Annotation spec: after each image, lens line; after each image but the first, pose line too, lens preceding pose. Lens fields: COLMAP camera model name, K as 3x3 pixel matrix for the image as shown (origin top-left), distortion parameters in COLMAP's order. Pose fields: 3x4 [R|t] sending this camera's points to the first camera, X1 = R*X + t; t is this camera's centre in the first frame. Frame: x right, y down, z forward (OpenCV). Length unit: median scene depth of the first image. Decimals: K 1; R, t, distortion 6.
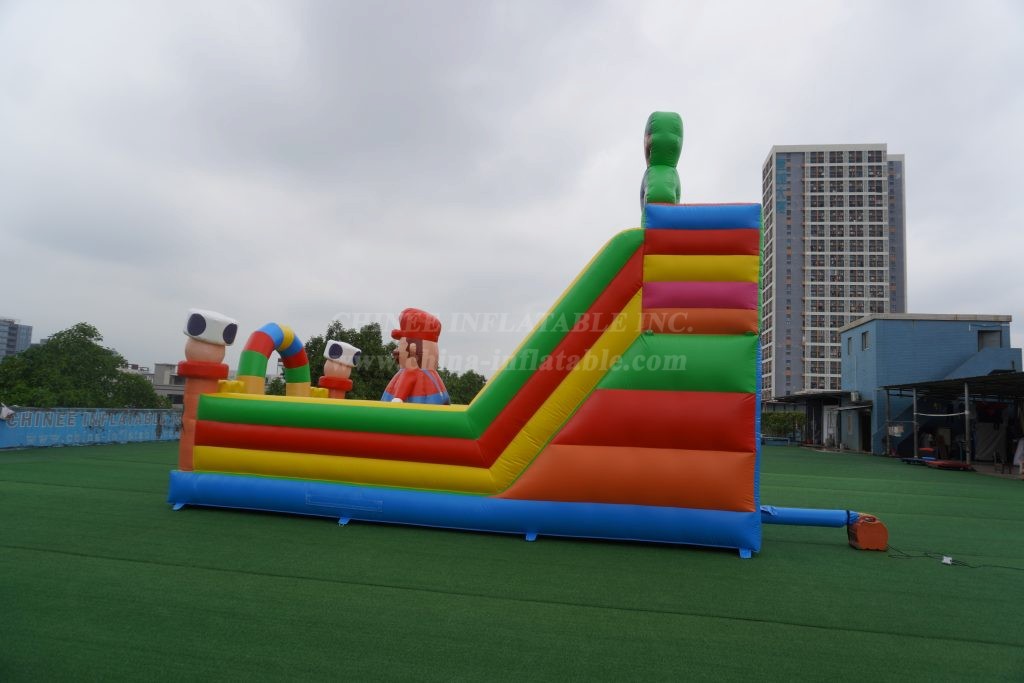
lens RADIAL K [[688.9, 0, 512.3], [0, 688.9, 340.2], [0, 0, 1]] dist [-0.042985, 0.024516]
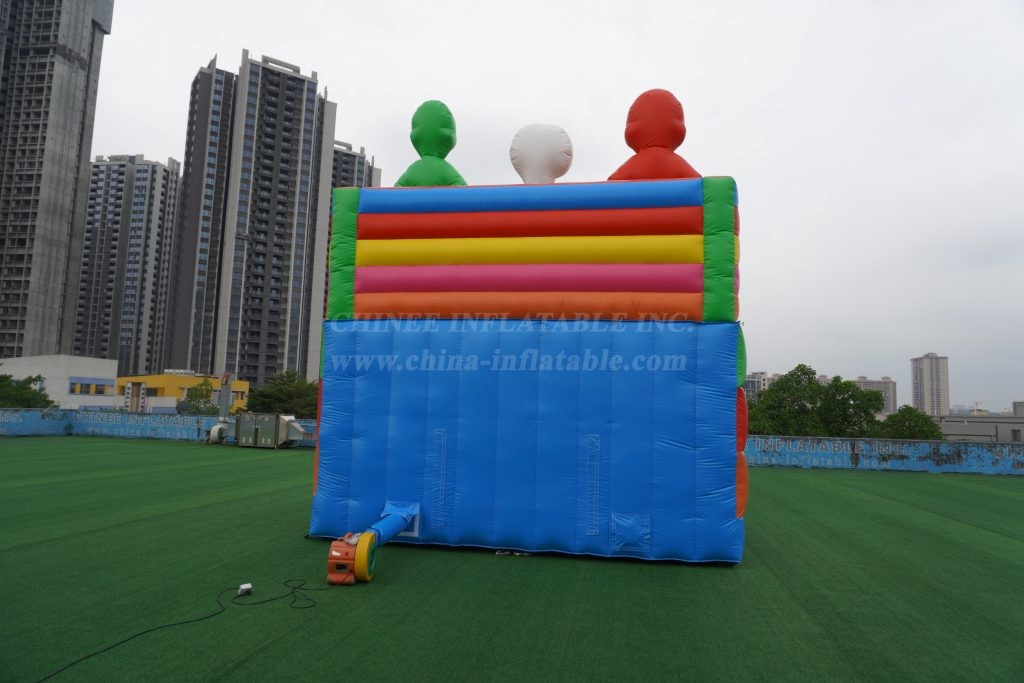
lens RADIAL K [[688.9, 0, 513.0], [0, 688.9, 341.8], [0, 0, 1]] dist [-0.042985, 0.024516]
pose [[-0.008313, -0.148907, -0.988816, 0.550887], [0.068794, 0.986422, -0.149125, 0.079376], [0.997596, -0.069264, 0.002044, 0.517290]]
